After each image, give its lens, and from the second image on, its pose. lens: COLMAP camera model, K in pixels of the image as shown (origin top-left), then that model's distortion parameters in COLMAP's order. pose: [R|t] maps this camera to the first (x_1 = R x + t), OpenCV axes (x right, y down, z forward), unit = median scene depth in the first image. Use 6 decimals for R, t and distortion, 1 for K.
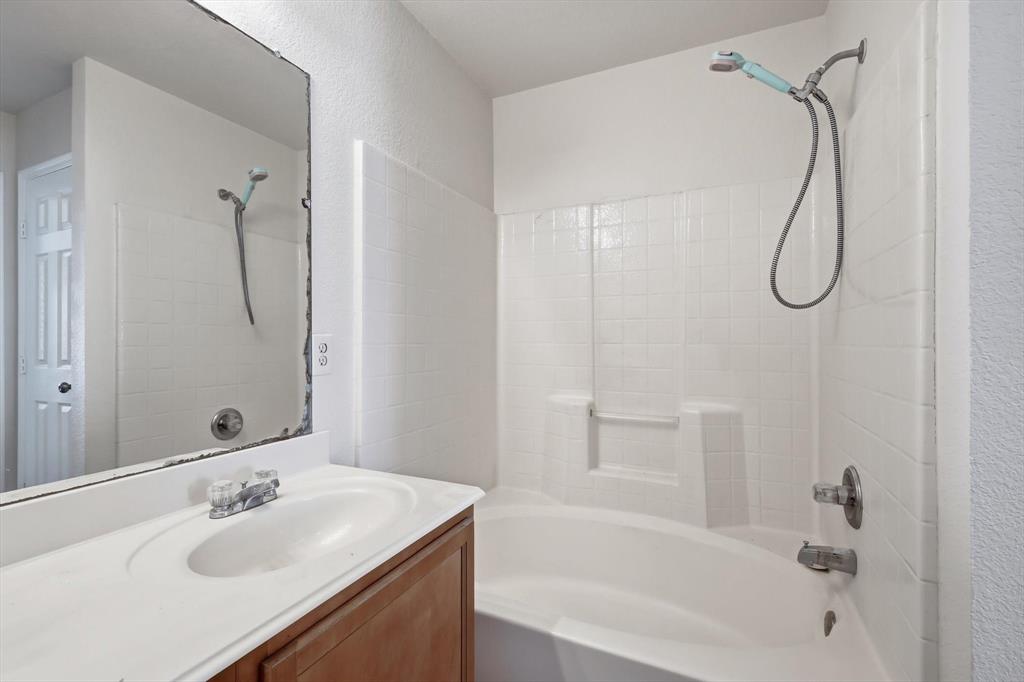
lens RADIAL K [[448.9, 0, 512.6], [0, 448.9, 334.8], [0, 0, 1]] dist [0.002081, -0.000073]
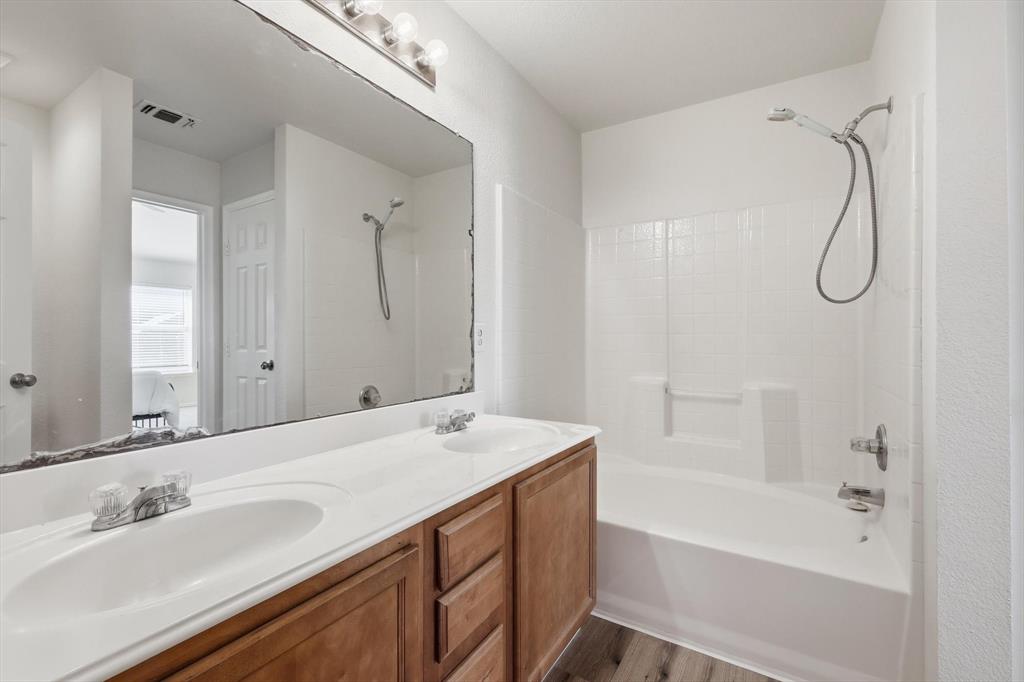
lens RADIAL K [[448.9, 0, 512.6], [0, 448.9, 334.8], [0, 0, 1]] dist [0.002081, -0.000073]
pose [[0.992936, 0.001440, -0.118645, -0.143176], [-0.001258, 0.999998, 0.001612, 0.031959], [0.118647, -0.001451, 0.992935, -0.395033]]
